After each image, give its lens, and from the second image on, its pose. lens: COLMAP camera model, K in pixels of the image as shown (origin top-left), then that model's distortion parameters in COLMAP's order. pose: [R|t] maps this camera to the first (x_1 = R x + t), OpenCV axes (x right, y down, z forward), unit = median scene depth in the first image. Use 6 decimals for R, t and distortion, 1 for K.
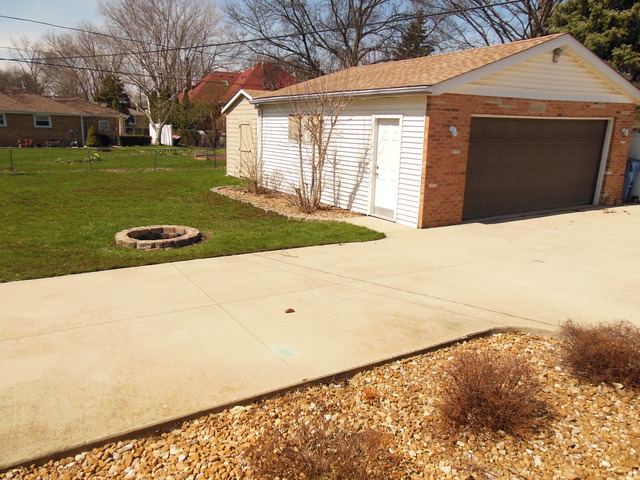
lens RADIAL K [[489.5, 0, 319.0], [0, 489.5, 242.0], [0, 0, 1]] dist [-0.079083, 0.136321]
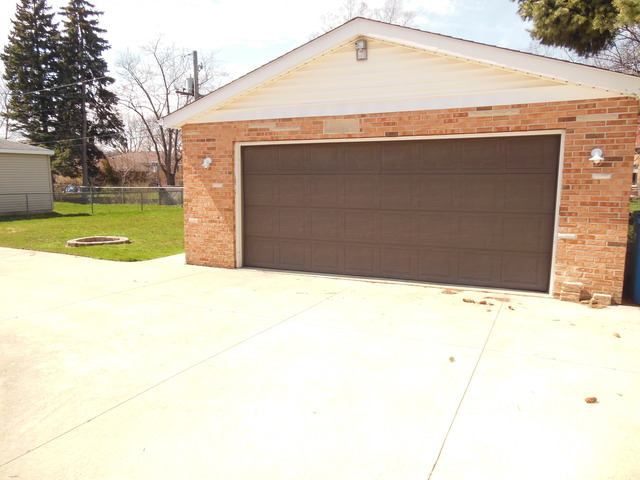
lens RADIAL K [[489.5, 0, 319.0], [0, 489.5, 242.0], [0, 0, 1]] dist [-0.079083, 0.136321]
pose [[0.581019, 0.125579, -0.804144, 1.069312], [-0.157007, 0.986760, 0.040654, -0.140363], [0.798602, 0.102635, 0.593043, 0.591008]]
